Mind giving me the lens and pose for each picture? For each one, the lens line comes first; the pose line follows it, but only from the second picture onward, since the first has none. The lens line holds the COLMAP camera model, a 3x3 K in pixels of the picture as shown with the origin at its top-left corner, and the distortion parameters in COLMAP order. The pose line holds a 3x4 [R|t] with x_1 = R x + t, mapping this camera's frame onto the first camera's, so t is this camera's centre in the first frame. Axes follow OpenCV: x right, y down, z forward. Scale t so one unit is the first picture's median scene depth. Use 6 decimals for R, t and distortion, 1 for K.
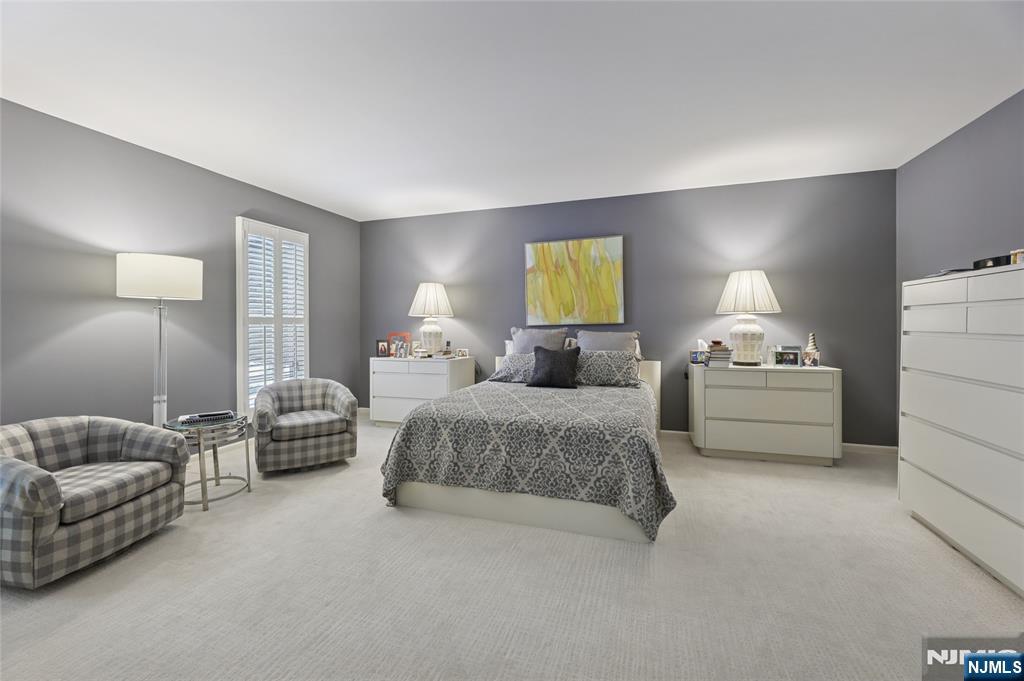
lens RADIAL K [[407.4, 0, 497.6], [0, 407.4, 329.5], [0, 0, 1]] dist [-0.005236, 0.000046]
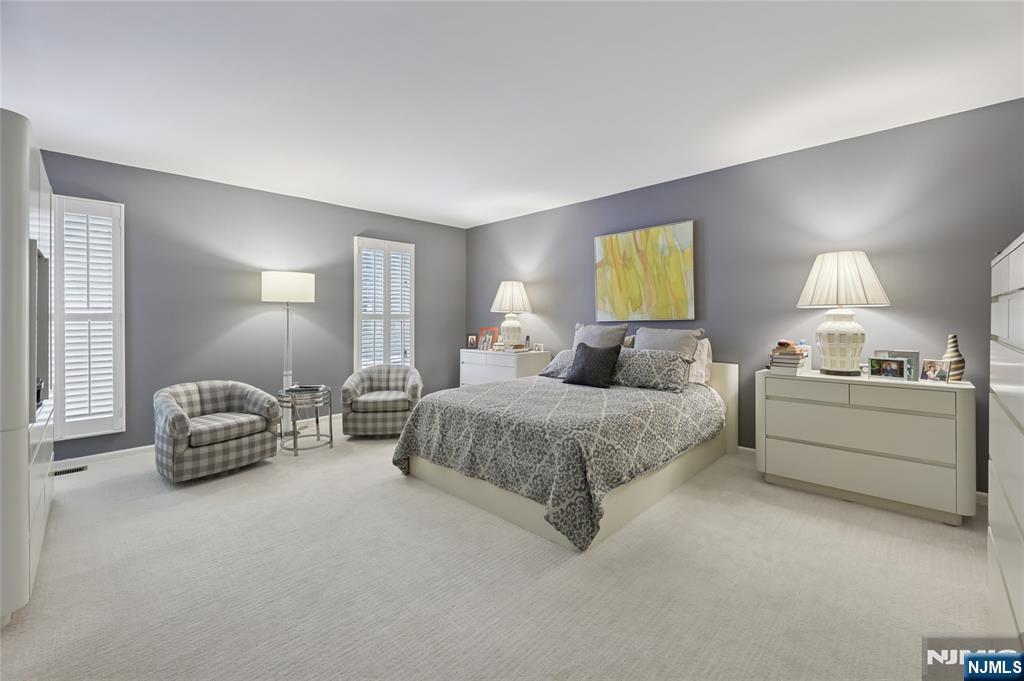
lens RADIAL K [[407.4, 0, 503.2], [0, 407.4, 319.9], [0, 0, 1]] dist [-0.005236, 0.000046]
pose [[0.906273, 0.002333, -0.422686, 0.374199], [-0.005680, 0.999962, -0.006660, -0.007203], [0.422654, 0.008436, 0.906252, 0.034322]]
